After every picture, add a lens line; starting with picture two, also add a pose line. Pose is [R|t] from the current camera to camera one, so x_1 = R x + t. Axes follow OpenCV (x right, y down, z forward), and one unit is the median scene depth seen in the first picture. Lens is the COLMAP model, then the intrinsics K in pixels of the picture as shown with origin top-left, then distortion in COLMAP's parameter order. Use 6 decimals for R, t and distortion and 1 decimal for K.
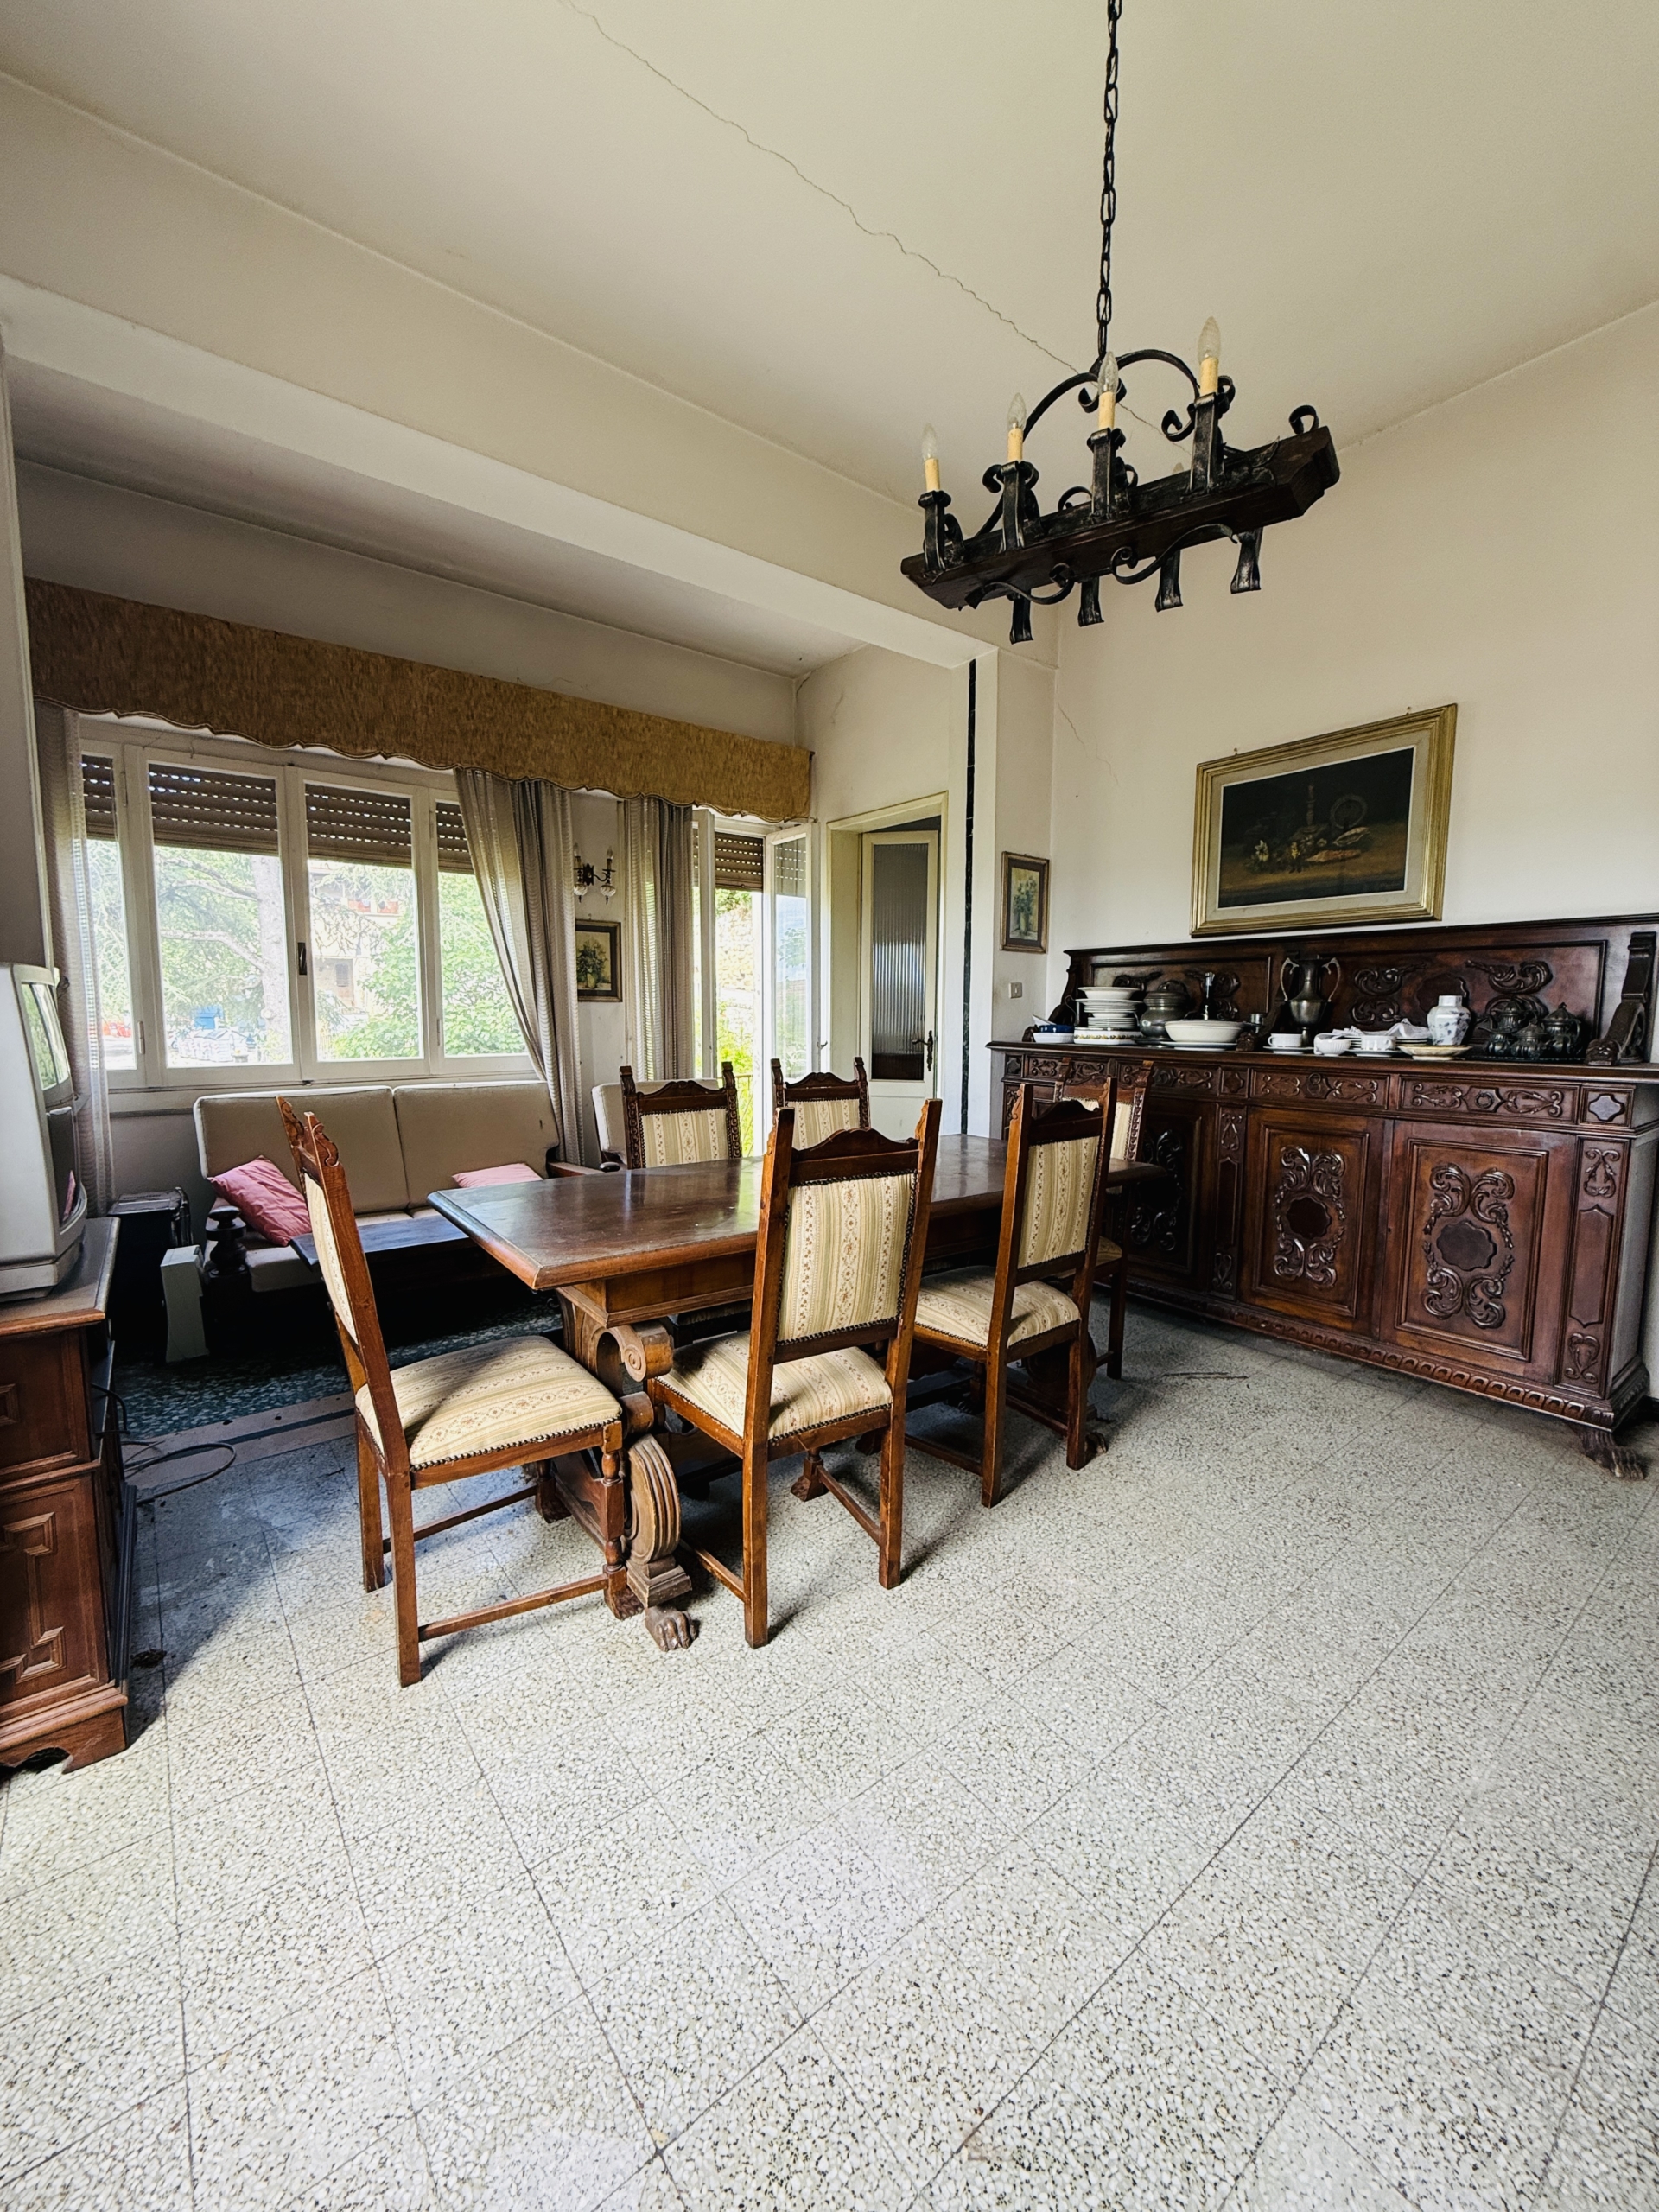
lens RADIAL K [[882.5, 0, 824.7], [0, 882.5, 1110.1], [0, 0, 1]] dist [-0.000460, 0.000316]
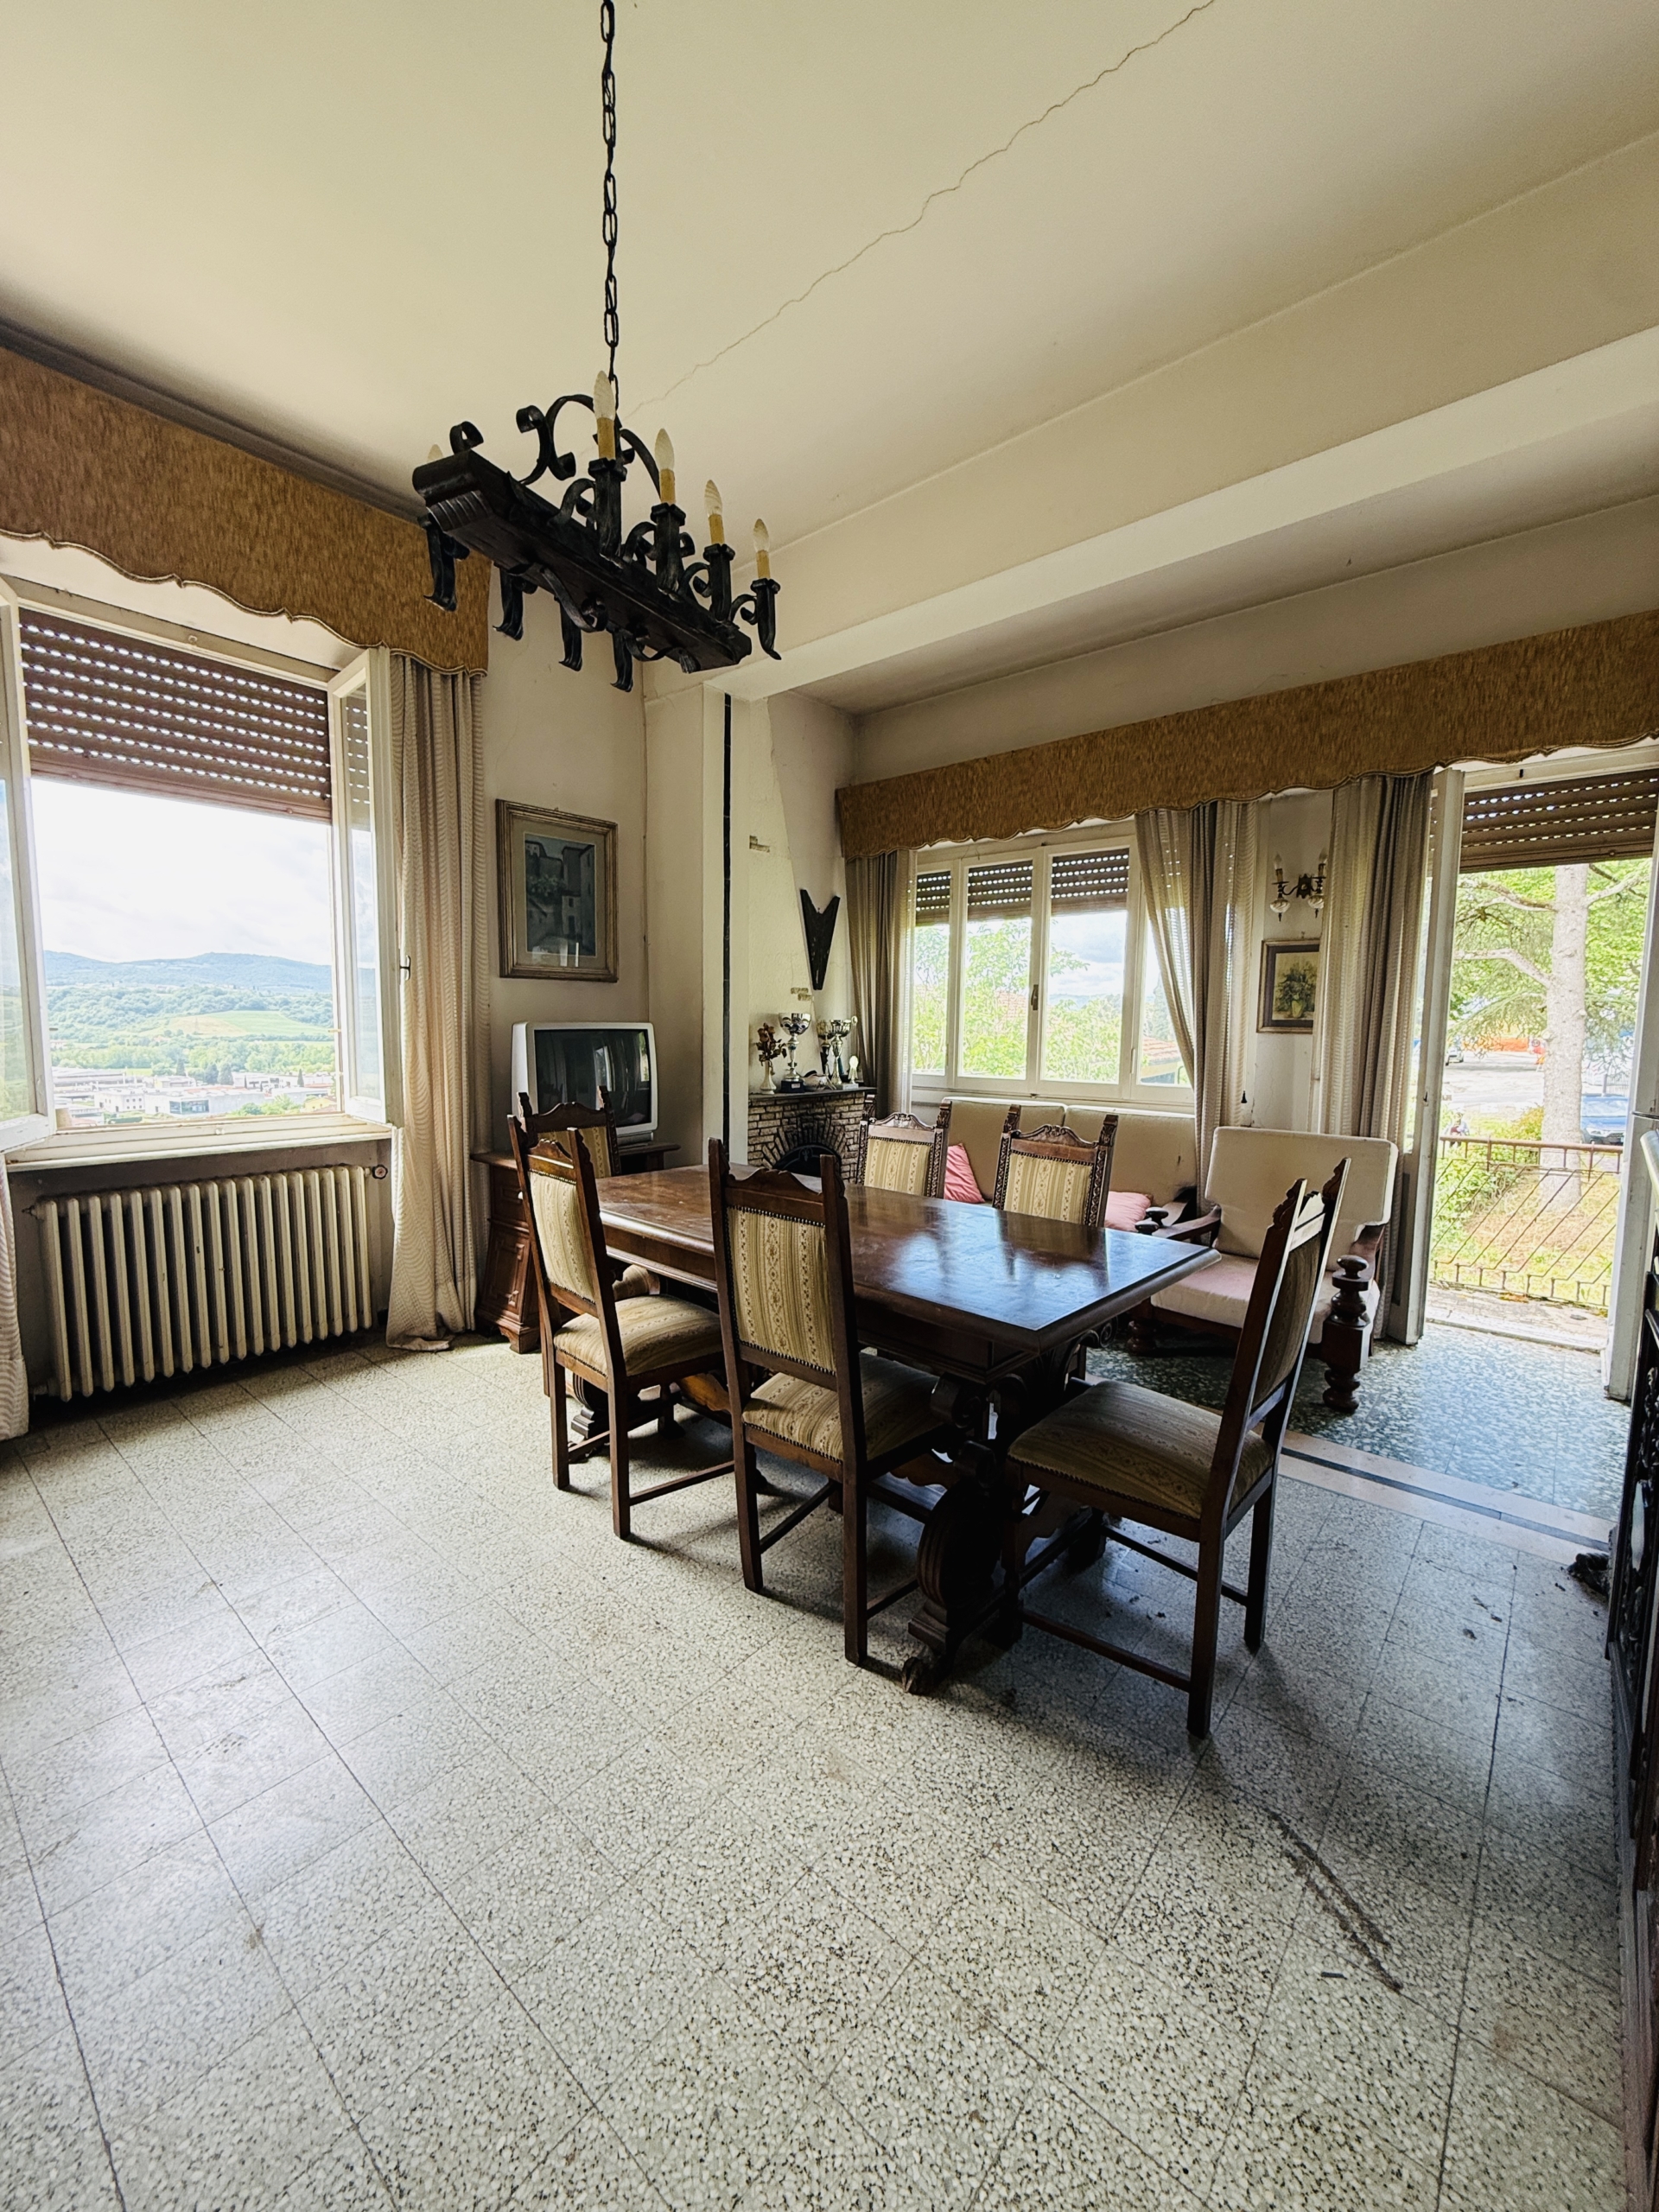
lens RADIAL K [[882.5, 0, 826.4], [0, 882.5, 1109.6], [0, 0, 1]] dist [-0.000460, 0.000316]
pose [[0.189717, 0.100365, -0.976696, 0.609858], [-0.117983, 0.989884, 0.078803, -0.078061], [0.974724, 0.100283, 0.199639, 0.481620]]
